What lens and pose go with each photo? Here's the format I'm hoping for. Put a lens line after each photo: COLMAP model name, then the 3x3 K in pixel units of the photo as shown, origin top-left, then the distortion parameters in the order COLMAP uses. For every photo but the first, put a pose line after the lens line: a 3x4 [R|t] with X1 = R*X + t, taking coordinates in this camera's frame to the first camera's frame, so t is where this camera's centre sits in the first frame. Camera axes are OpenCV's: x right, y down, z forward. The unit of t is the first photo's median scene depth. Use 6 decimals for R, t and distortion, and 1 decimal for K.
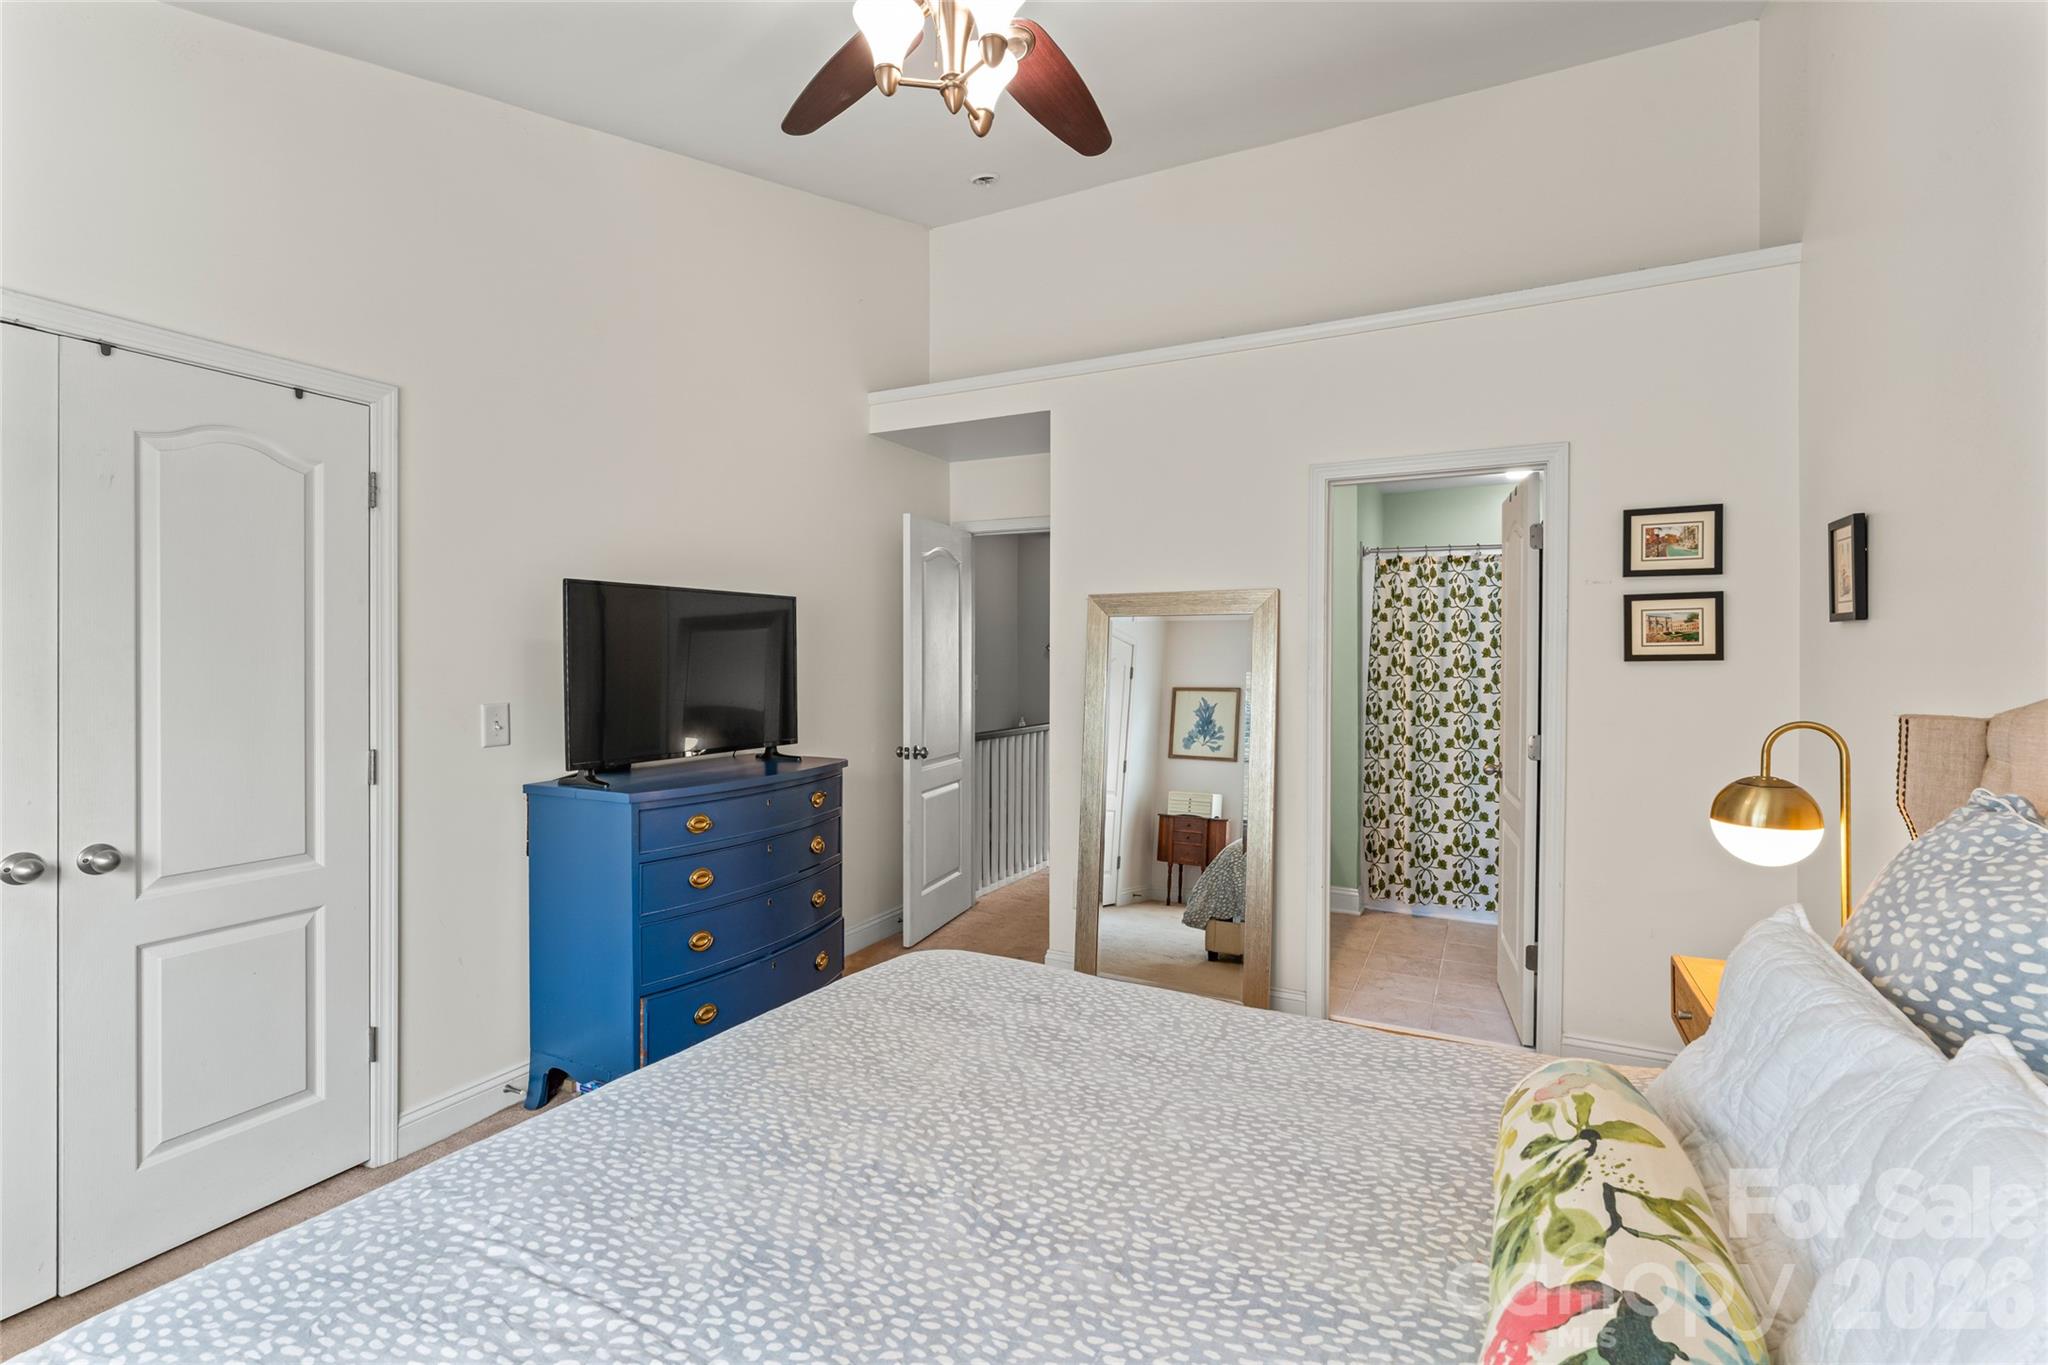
lens RADIAL K [[923.6, 0, 1020.0], [0, 923.6, 659.9], [0, 0, 1]] dist [-0.000009, -0.000192]
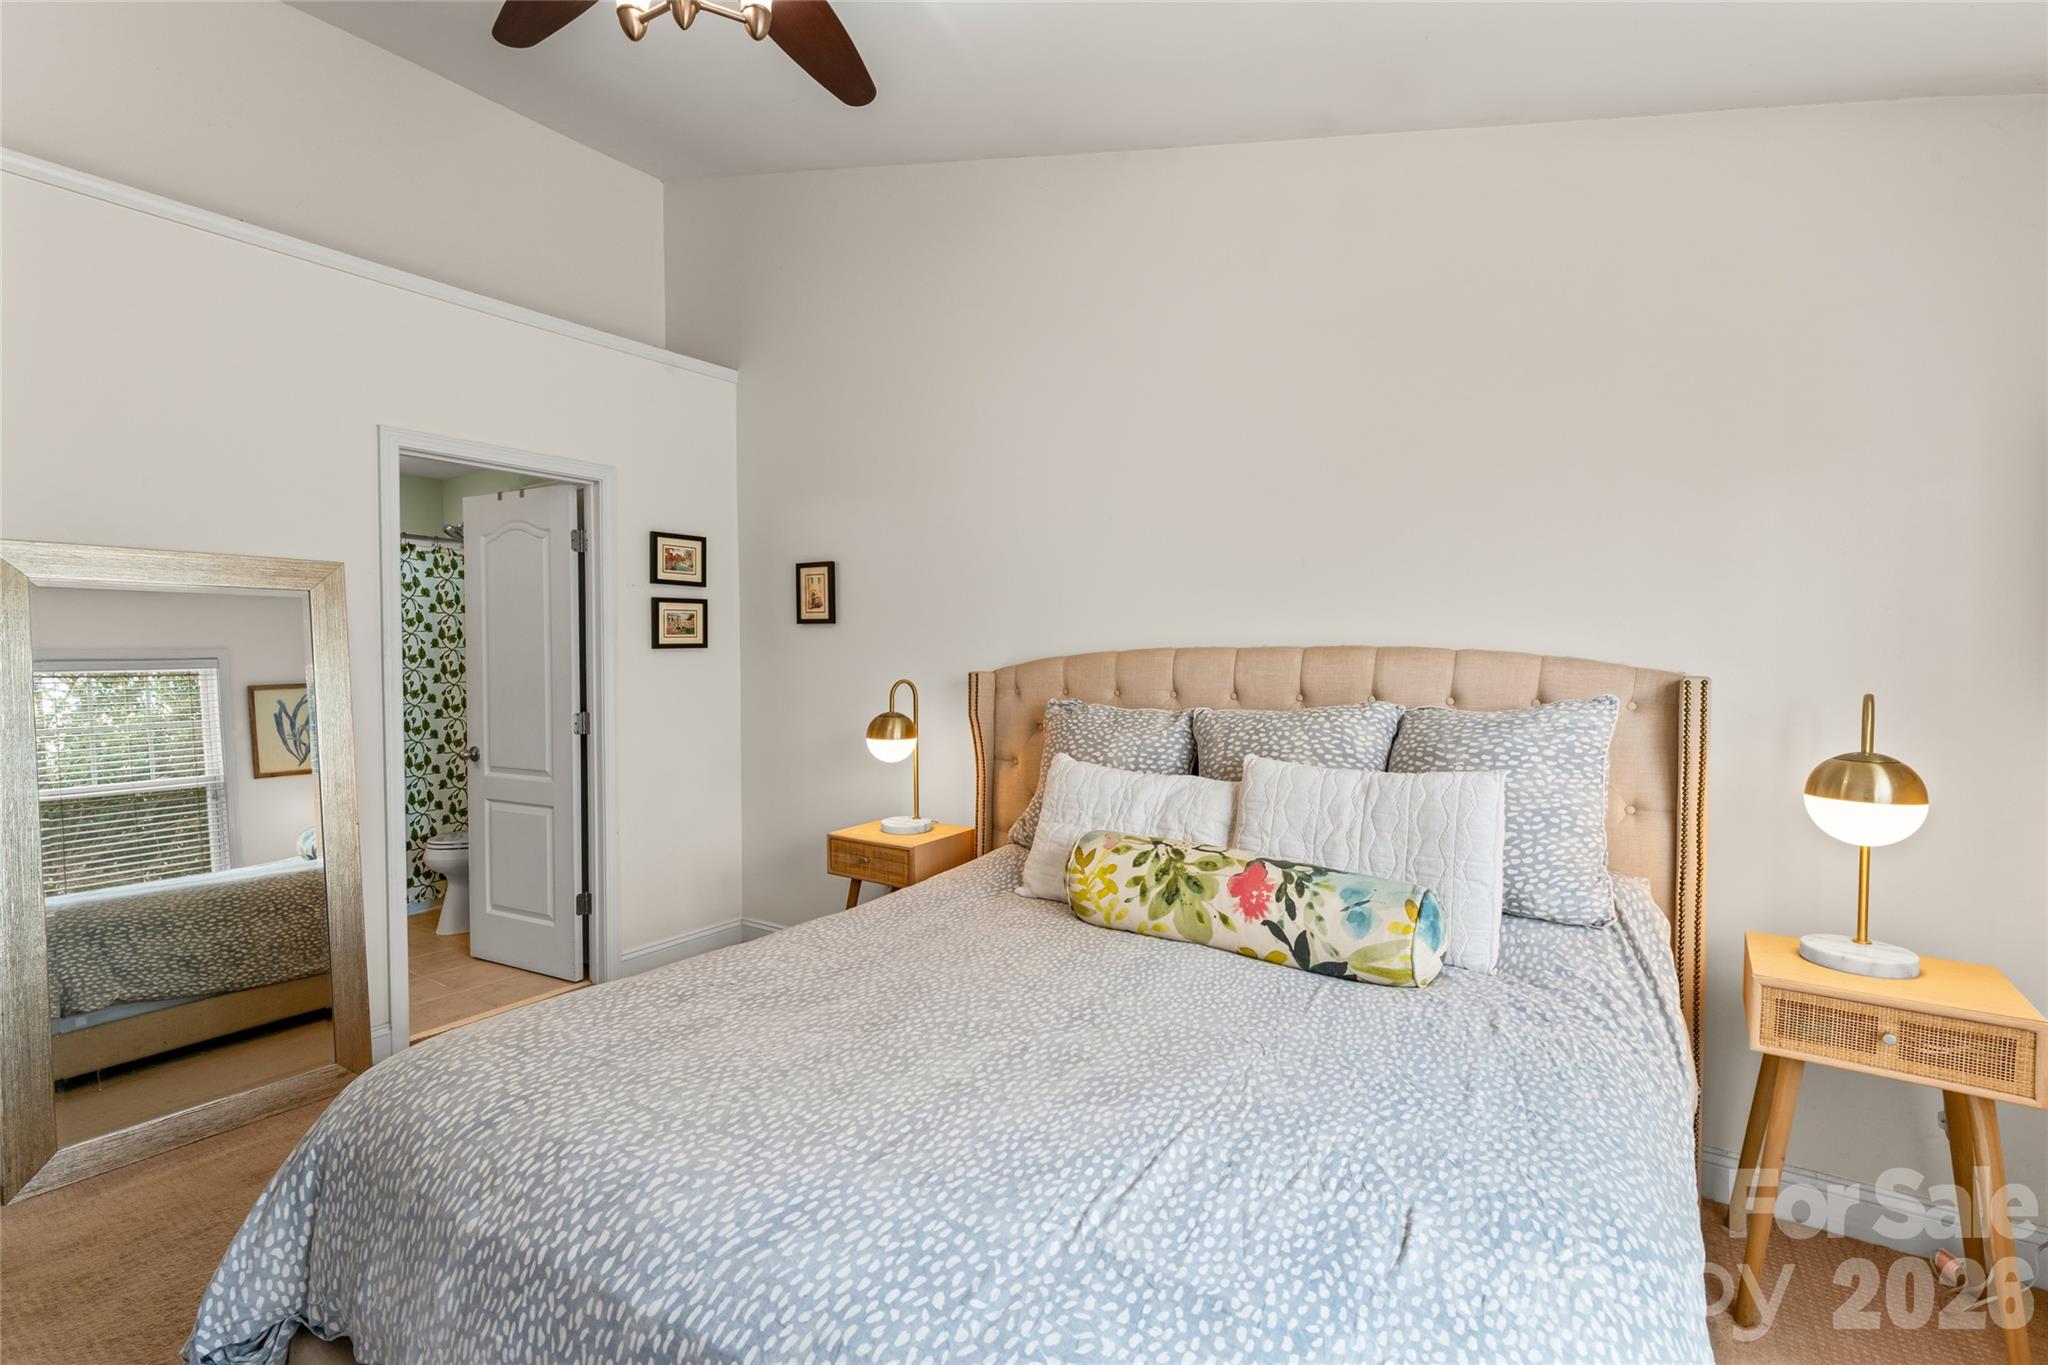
lens RADIAL K [[897.9, 0, 1024.0], [0, 897.9, 682.5], [0, 0, 1]] dist [-0.000619, -0.000069]
pose [[0.123175, -0.037818, 0.991664, -0.853582], [0.008283, 0.999278, 0.037079, 0.010111], [-0.992350, 0.003647, 0.123400, 0.532950]]
